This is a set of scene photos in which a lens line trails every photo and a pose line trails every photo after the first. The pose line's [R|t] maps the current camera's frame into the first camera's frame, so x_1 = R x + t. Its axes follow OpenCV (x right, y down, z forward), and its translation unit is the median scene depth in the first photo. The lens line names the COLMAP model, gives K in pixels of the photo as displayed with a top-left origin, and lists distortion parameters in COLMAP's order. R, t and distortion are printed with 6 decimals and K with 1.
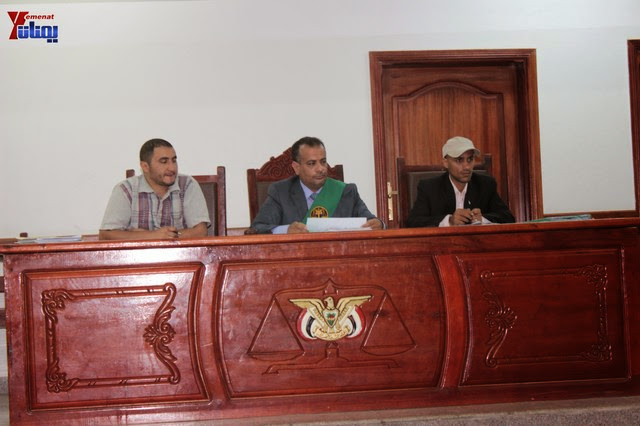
lens RADIAL K [[1634.0, 0, 320.0], [0, 1634.0, 213.0], [0, 0, 1]] dist [0.039546, -0.044977]
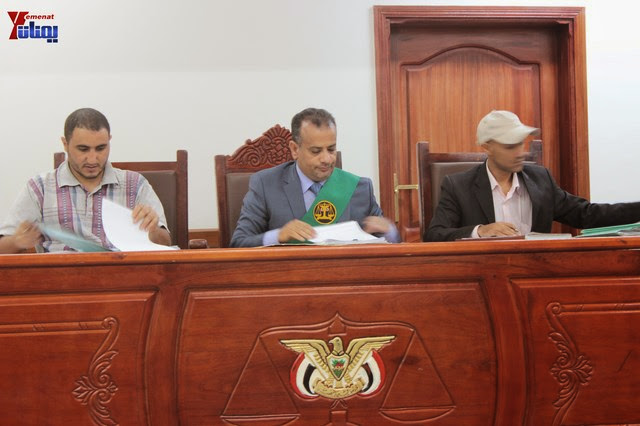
lens RADIAL K [[1665.2, 0, 320.0], [0, 1665.2, 213.0], [0, 0, 1]] dist [-0.092744, -0.464168]
pose [[0.998820, 0.014729, 0.046287, -0.035449], [-0.014845, 0.999887, 0.002167, -0.003744], [-0.046250, -0.002851, 0.998926, 0.280394]]
